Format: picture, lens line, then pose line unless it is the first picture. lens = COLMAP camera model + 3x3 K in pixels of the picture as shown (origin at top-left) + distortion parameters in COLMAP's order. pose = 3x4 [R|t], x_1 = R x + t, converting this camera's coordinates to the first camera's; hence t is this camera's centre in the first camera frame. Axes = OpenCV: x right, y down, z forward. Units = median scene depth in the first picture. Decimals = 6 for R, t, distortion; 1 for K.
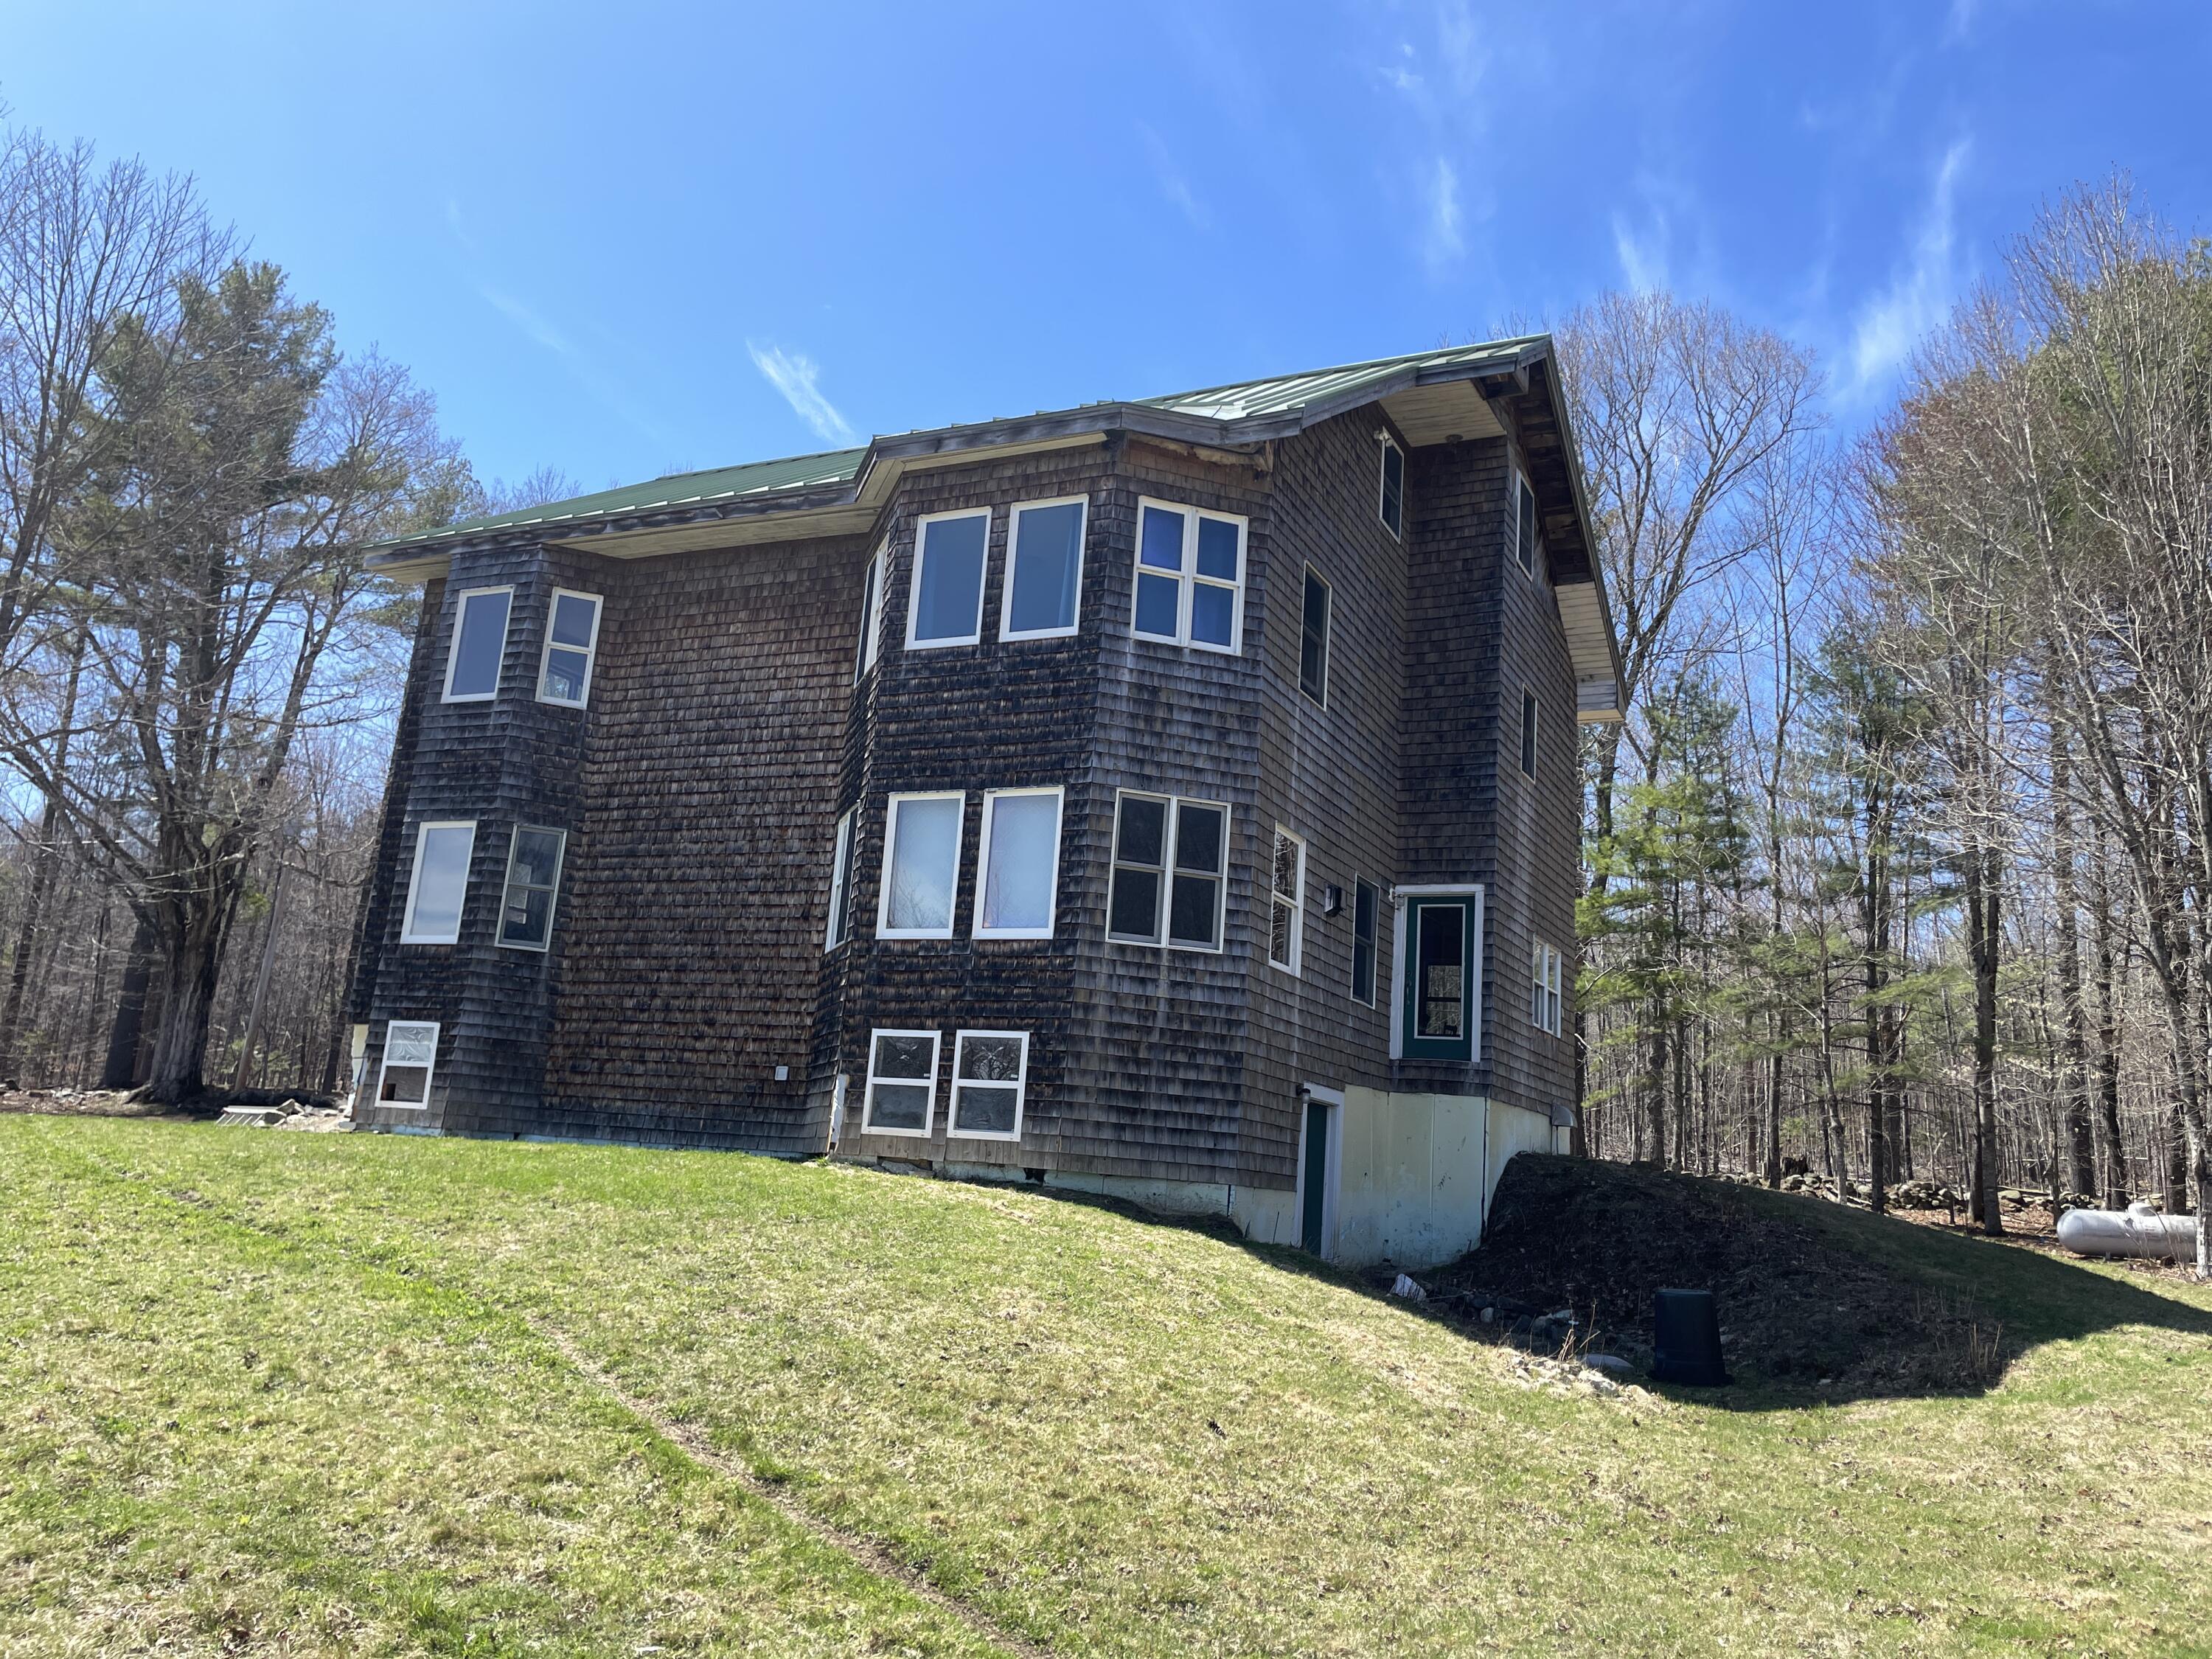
lens RADIAL K [[1668.8, 0, 1115.4], [0, 1668.8, 775.5], [0, 0, 1]] dist [0.086674, -0.103666]
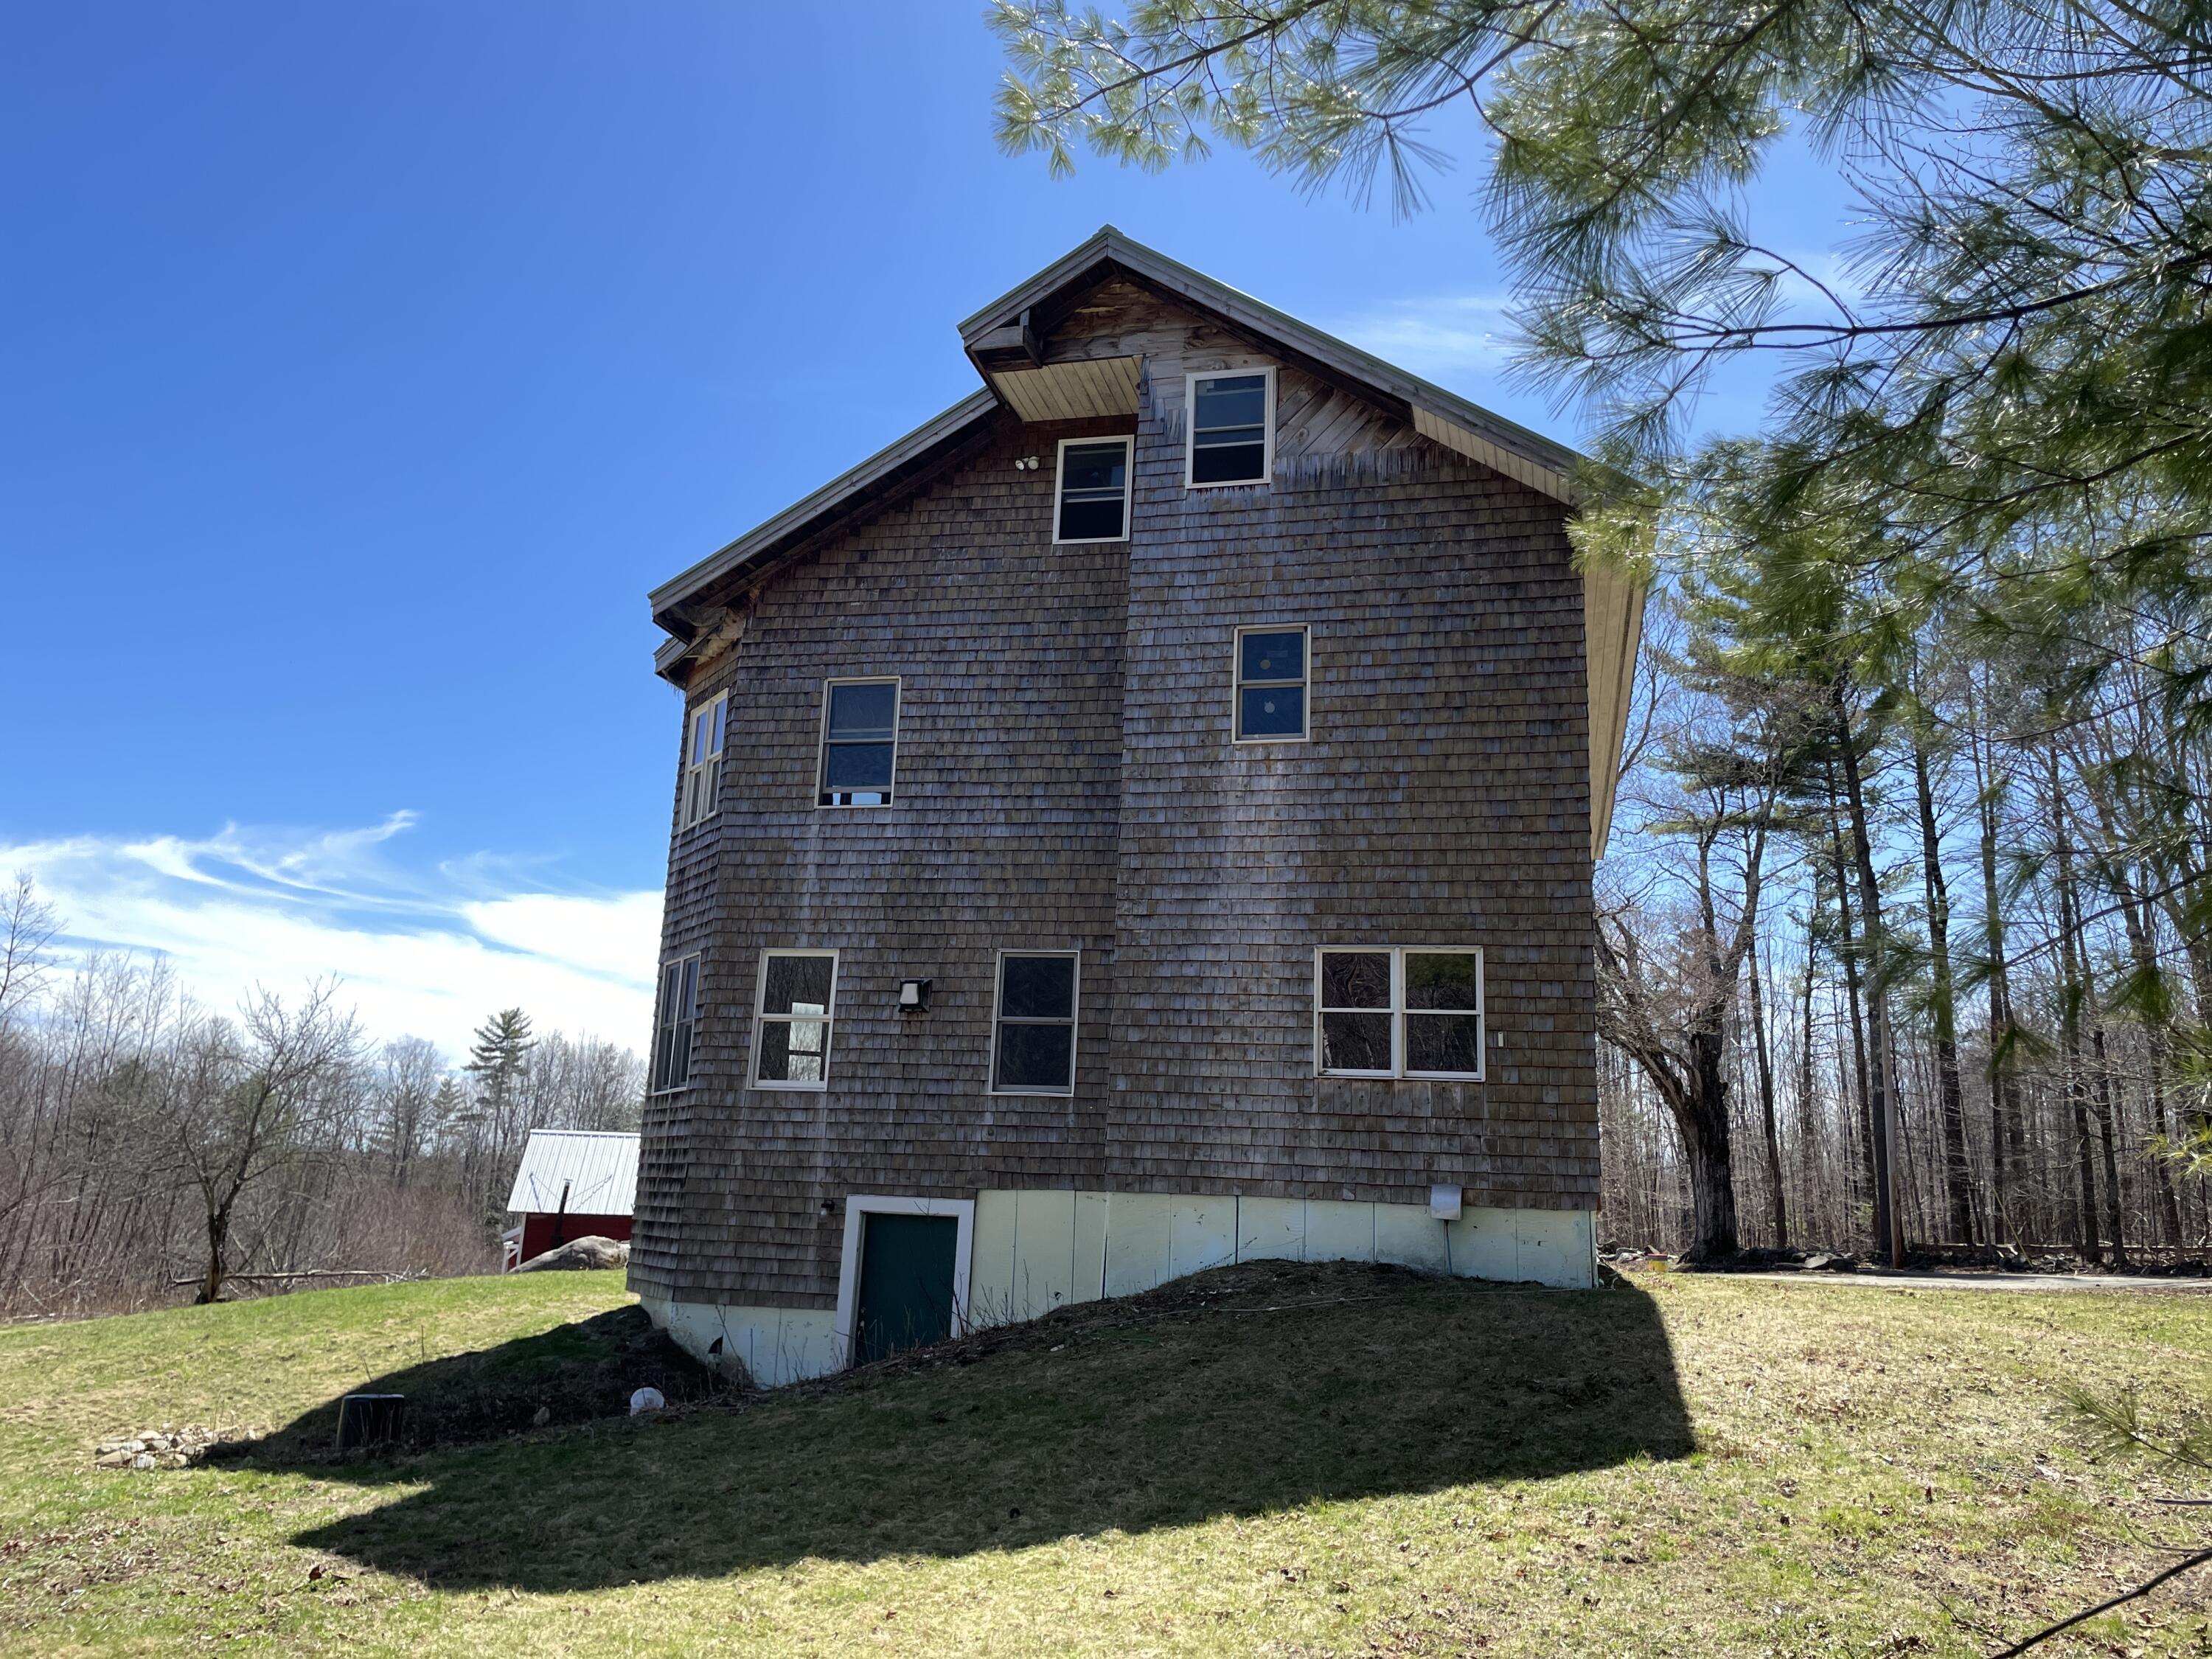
lens RADIAL K [[1668.8, 0, 1118.6], [0, 1668.8, 801.9], [0, 0, 1]] dist [0.086674, -0.103666]
pose [[0.231638, -0.290208, -0.928506, 1.033114], [0.208264, 0.947130, -0.244073, 0.218234], [0.950247, -0.136837, 0.279831, 0.835004]]
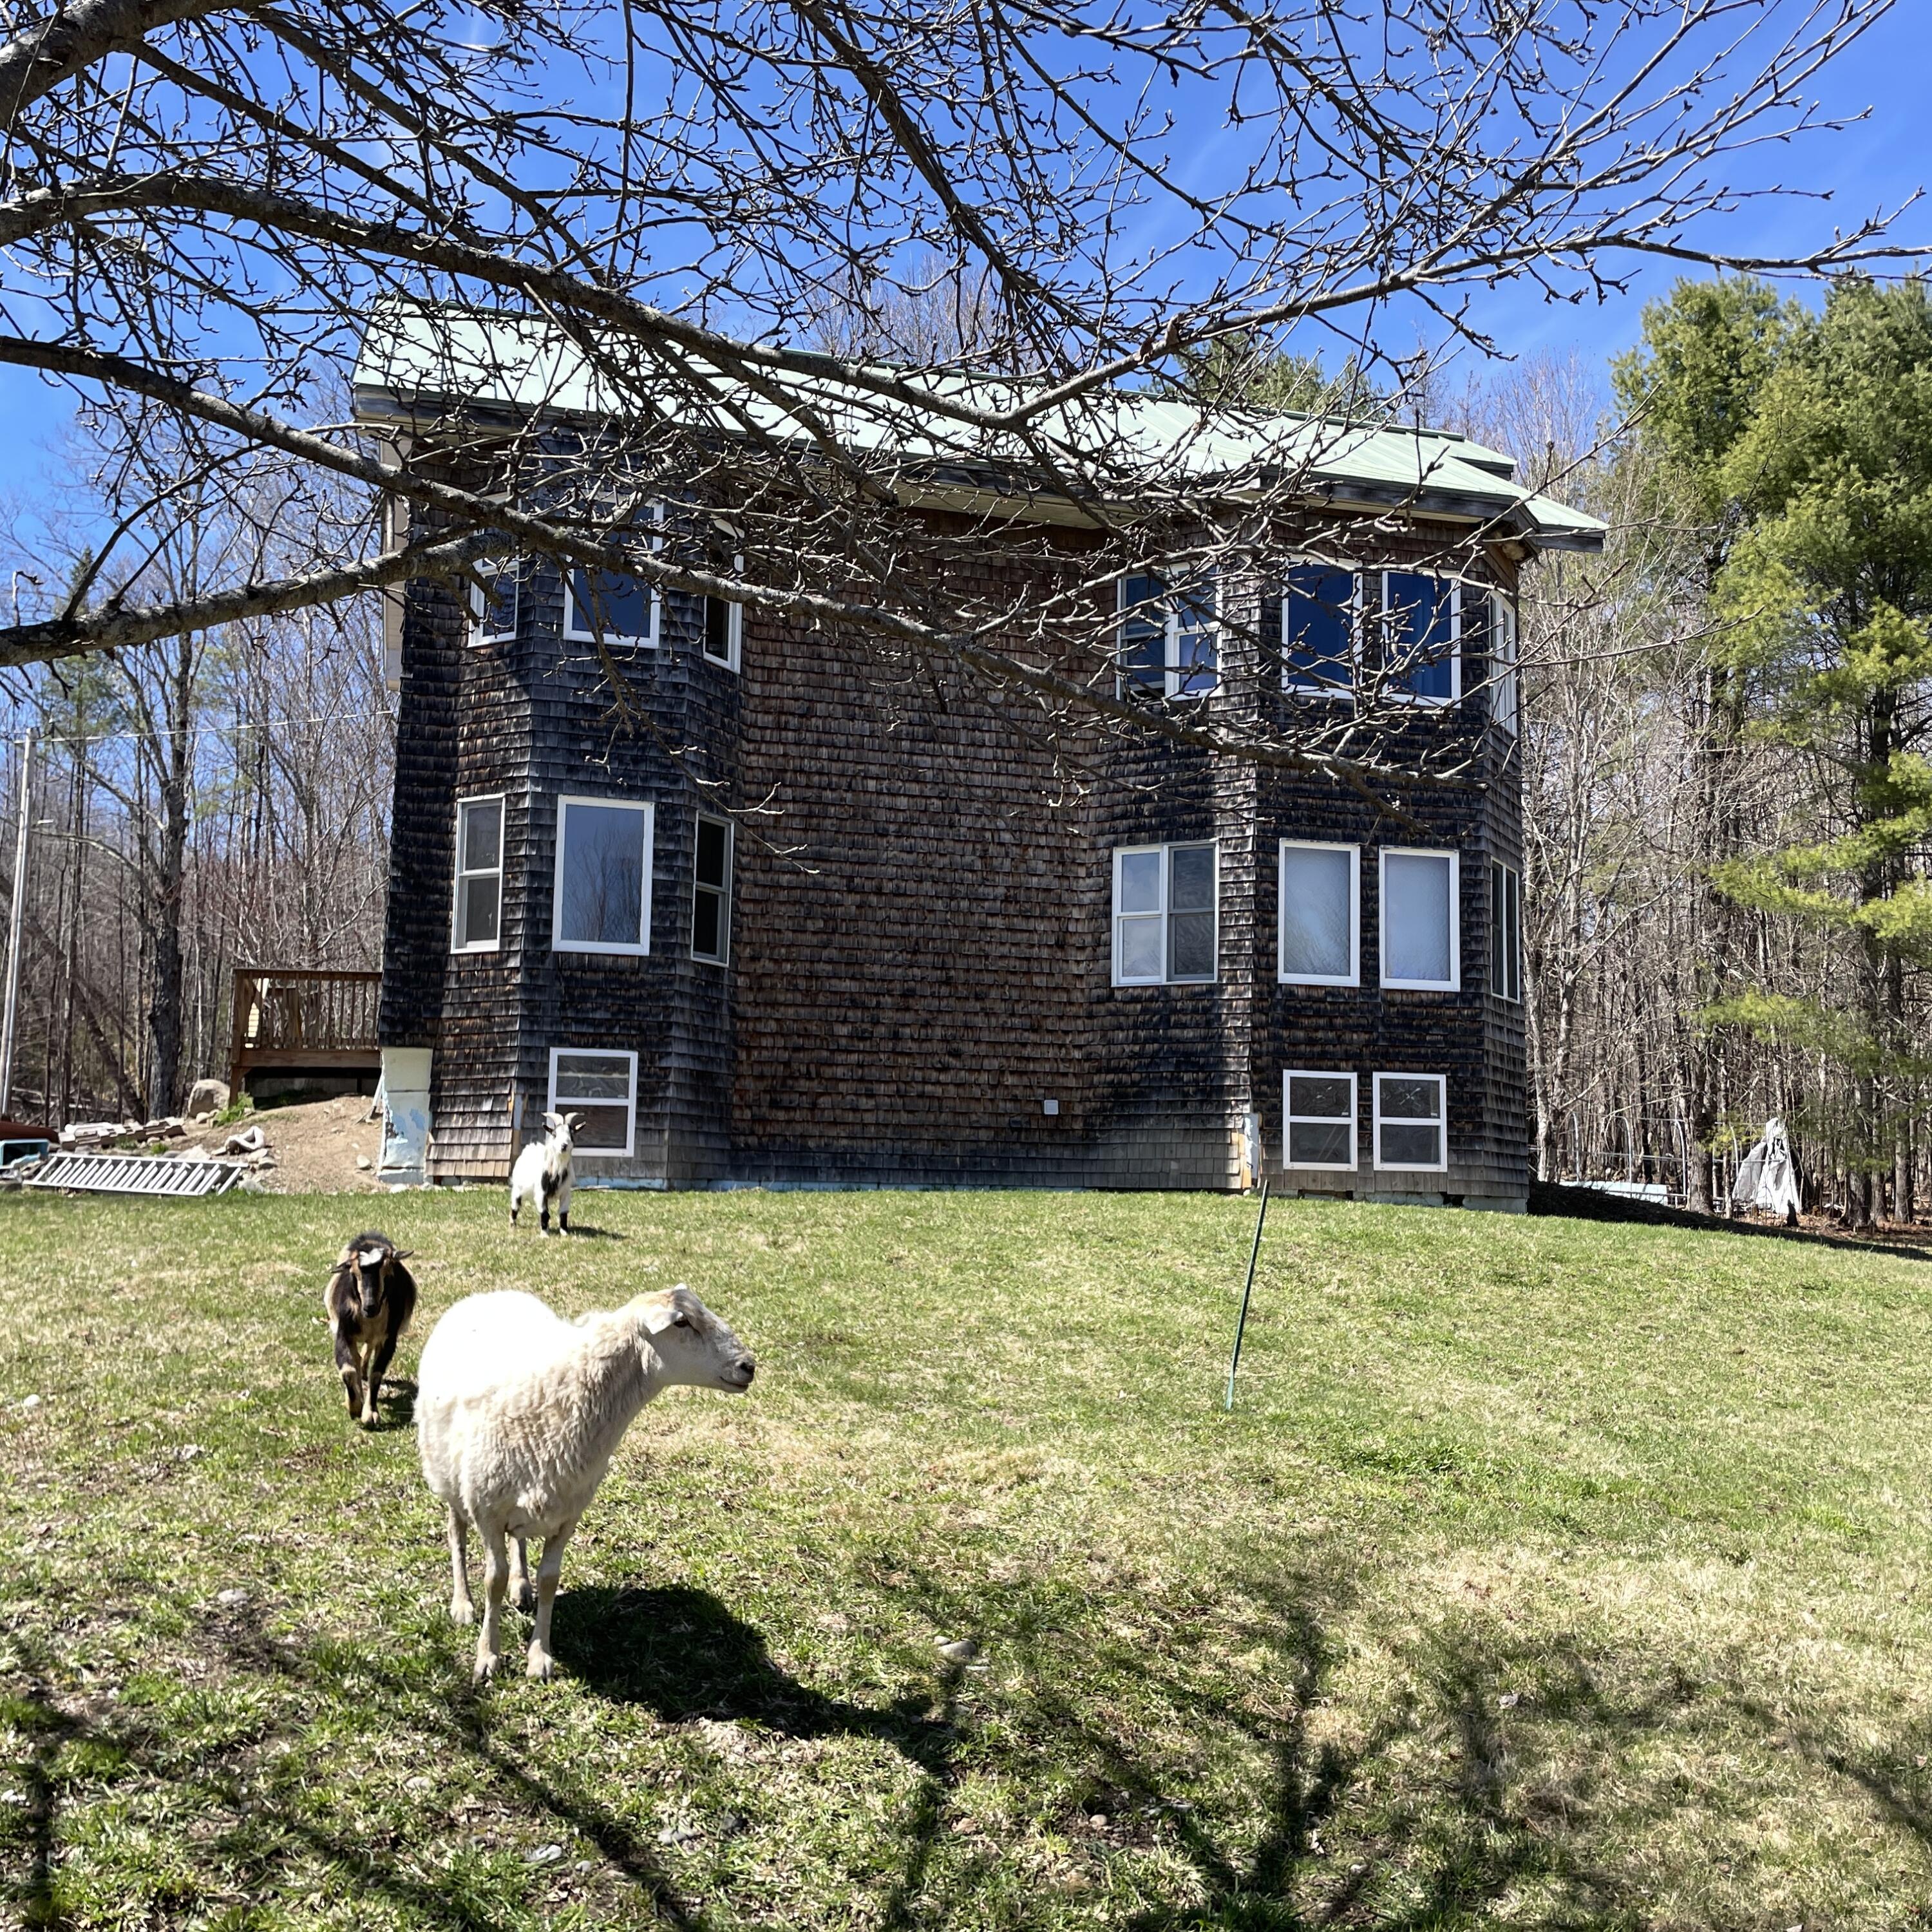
lens RADIAL K [[1946.1, 0, 991.6], [0, 1946.1, 978.3], [0, 0, 1]] dist [0.060896, 0.000000]
pose [[0.746647, 0.016761, 0.665010, -0.935414], [-0.119635, 0.986766, 0.109452, -0.012560], [-0.654375, -0.161281, 0.738771, 0.207074]]
